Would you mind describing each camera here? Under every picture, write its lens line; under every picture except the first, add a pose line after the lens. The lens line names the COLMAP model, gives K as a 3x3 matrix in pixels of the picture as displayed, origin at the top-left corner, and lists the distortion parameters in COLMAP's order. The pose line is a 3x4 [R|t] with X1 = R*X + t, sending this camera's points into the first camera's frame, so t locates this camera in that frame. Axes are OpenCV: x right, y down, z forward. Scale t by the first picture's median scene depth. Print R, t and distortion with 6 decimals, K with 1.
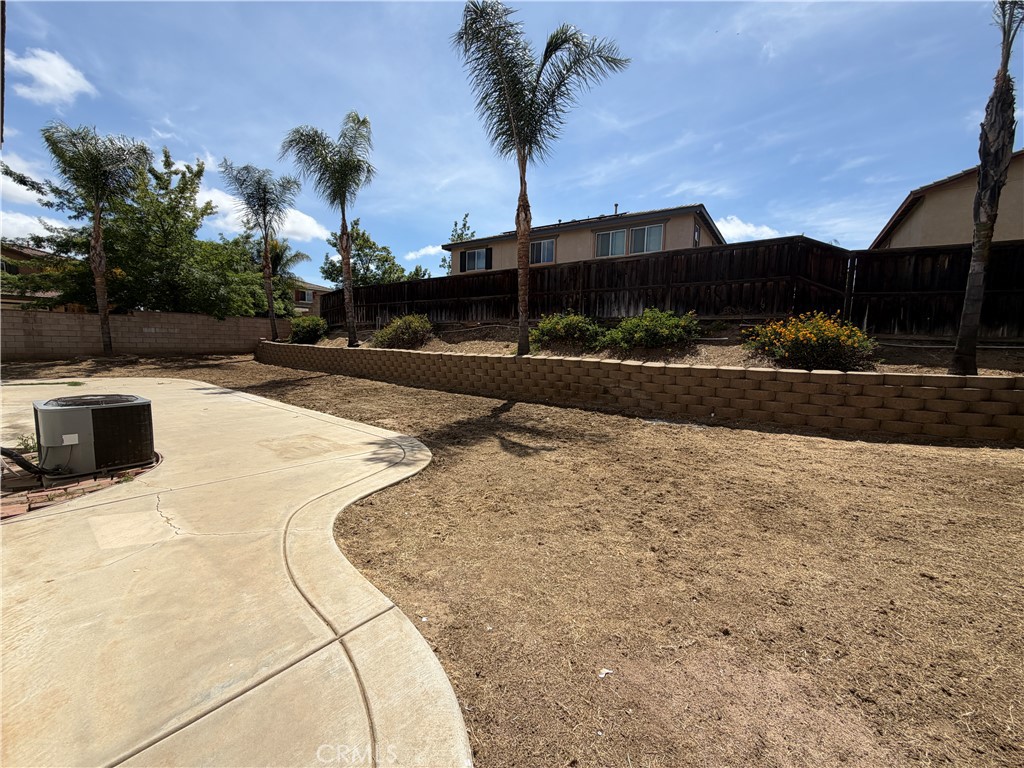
lens RADIAL K [[408.3, 0, 518.3], [0, 408.3, 385.2], [0, 0, 1]] dist [0.002154, 0.000319]
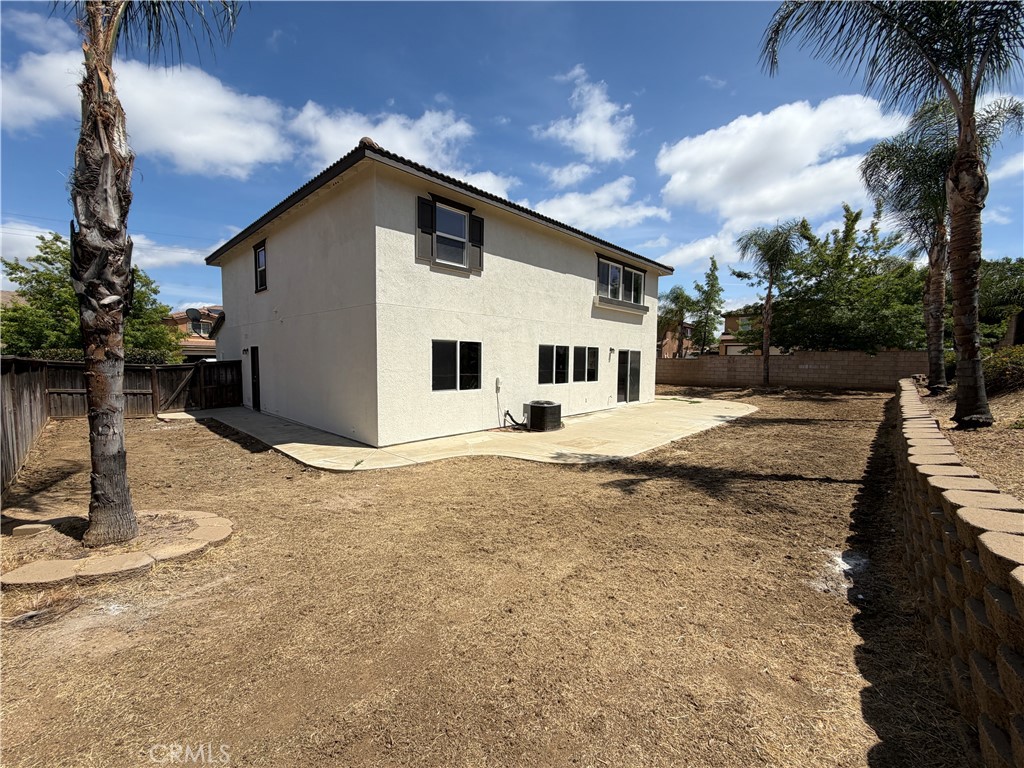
lens RADIAL K [[408.3, 0, 513.1], [0, 408.3, 385.5], [0, 0, 1]] dist [0.002154, 0.000319]
pose [[-0.081748, 0.046559, -0.995565, 0.435391], [-0.115689, 0.991713, 0.055878, -0.055435], [0.989916, 0.119744, -0.075684, 0.285604]]
